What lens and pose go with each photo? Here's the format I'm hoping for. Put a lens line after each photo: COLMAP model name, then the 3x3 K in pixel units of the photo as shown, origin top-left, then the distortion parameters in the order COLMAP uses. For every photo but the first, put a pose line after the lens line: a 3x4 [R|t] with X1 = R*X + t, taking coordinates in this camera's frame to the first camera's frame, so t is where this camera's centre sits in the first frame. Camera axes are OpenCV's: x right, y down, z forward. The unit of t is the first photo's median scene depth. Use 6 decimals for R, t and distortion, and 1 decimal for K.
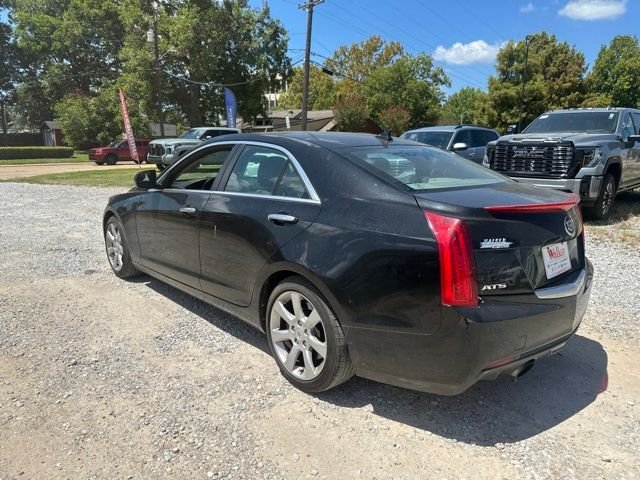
lens RADIAL K [[446.3, 0, 320.0], [0, 446.3, 240.0], [0, 0, 1]] dist [0.010746, -0.008725]
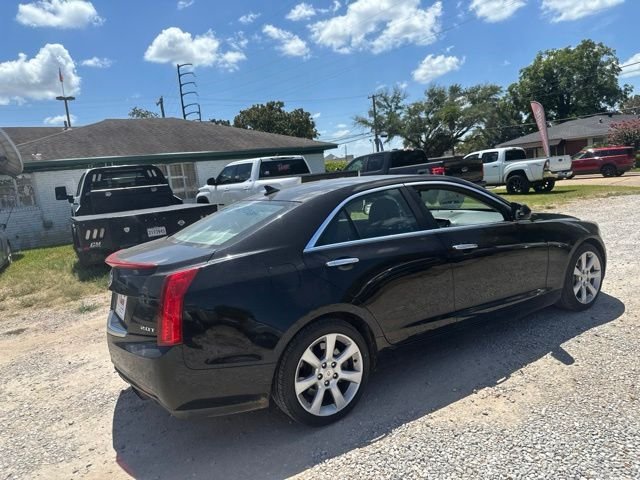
lens RADIAL K [[446.3, 0, 320.0], [0, 446.3, 240.0], [0, 0, 1]] dist [0.010746, -0.008725]
pose [[-0.158005, 0.144001, -0.976882, 0.066788], [-0.113519, 0.980101, 0.162837, -0.016446], [0.980891, 0.136623, -0.138514, 0.068865]]
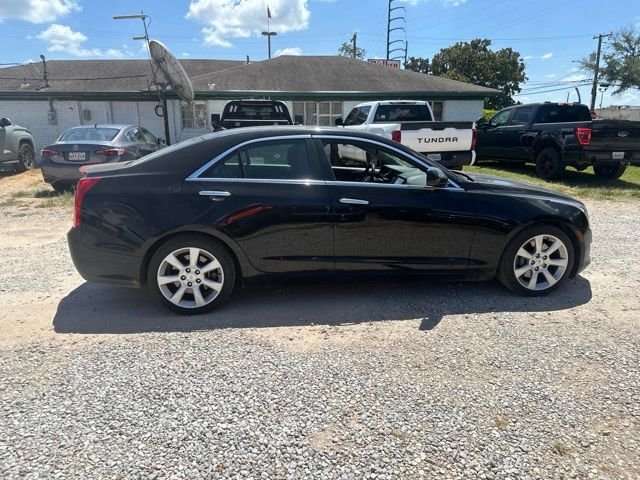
lens RADIAL K [[450.3, 0, 317.0], [0, 450.3, 233.7], [0, 0, 1]] dist [0.009677, -0.025970]
pose [[-0.561052, 0.180161, -0.807937, 0.061277], [-0.176547, 0.927528, 0.329427, -0.023790], [0.808735, 0.327465, -0.488585, 0.107369]]
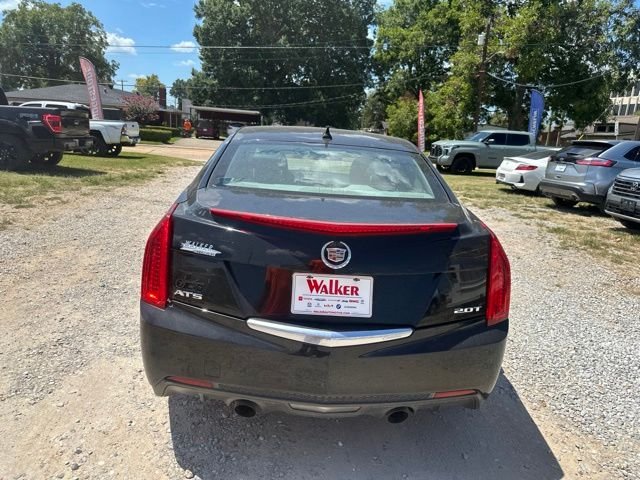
lens RADIAL K [[453.1, 0, 320.0], [0, 453.1, 240.0], [0, 0, 1]] dist [-0.002608, -0.012299]
pose [[0.769369, 0.186391, -0.611007, 0.038800], [-0.192392, 0.979685, 0.056602, -0.003620], [0.609144, 0.074005, 0.789599, 0.015053]]
